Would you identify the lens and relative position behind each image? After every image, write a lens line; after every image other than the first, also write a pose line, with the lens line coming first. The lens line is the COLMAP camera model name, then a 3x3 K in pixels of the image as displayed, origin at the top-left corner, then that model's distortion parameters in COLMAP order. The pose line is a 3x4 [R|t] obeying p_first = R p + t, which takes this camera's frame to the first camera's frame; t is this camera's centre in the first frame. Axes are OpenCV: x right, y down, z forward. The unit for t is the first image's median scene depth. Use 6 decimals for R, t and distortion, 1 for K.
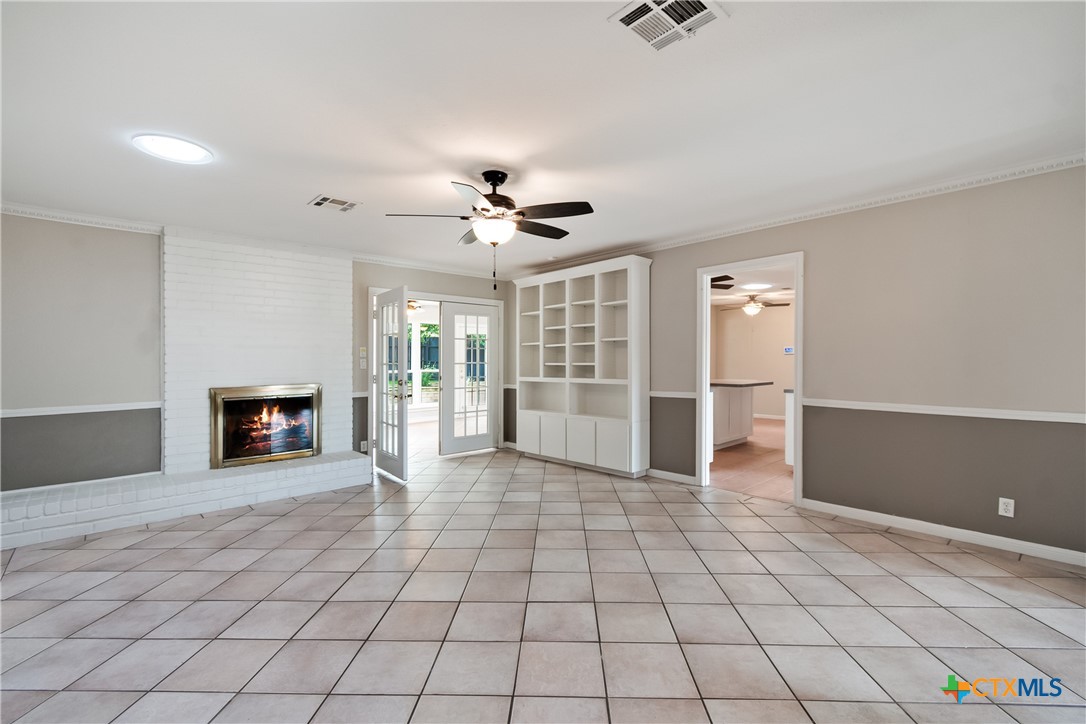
lens RADIAL K [[480.0, 0, 547.1], [0, 480.0, 362.8], [0, 0, 1]] dist [-0.000664, -0.000219]
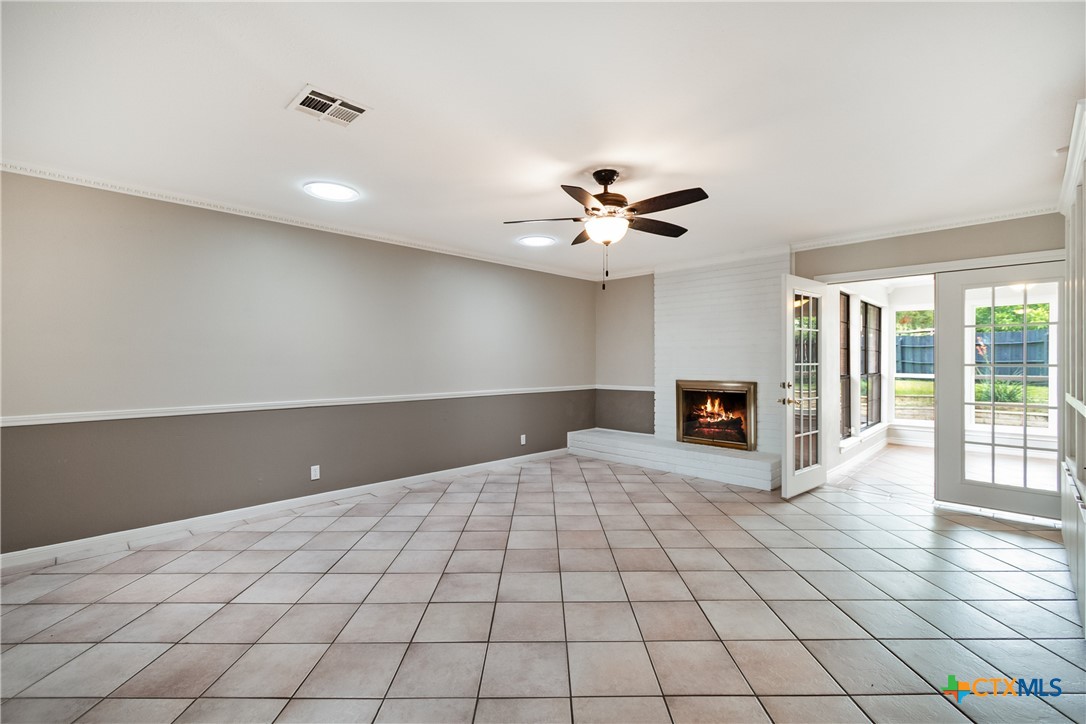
lens RADIAL K [[483.1, 0, 547.6], [0, 483.1, 353.0], [0, 0, 1]] dist [0.000782, -0.000228]
pose [[0.039743, -0.008760, -0.999172, 0.648615], [-0.005974, 0.999942, -0.009004, -0.007690], [0.999192, 0.006327, 0.039689, 0.615929]]
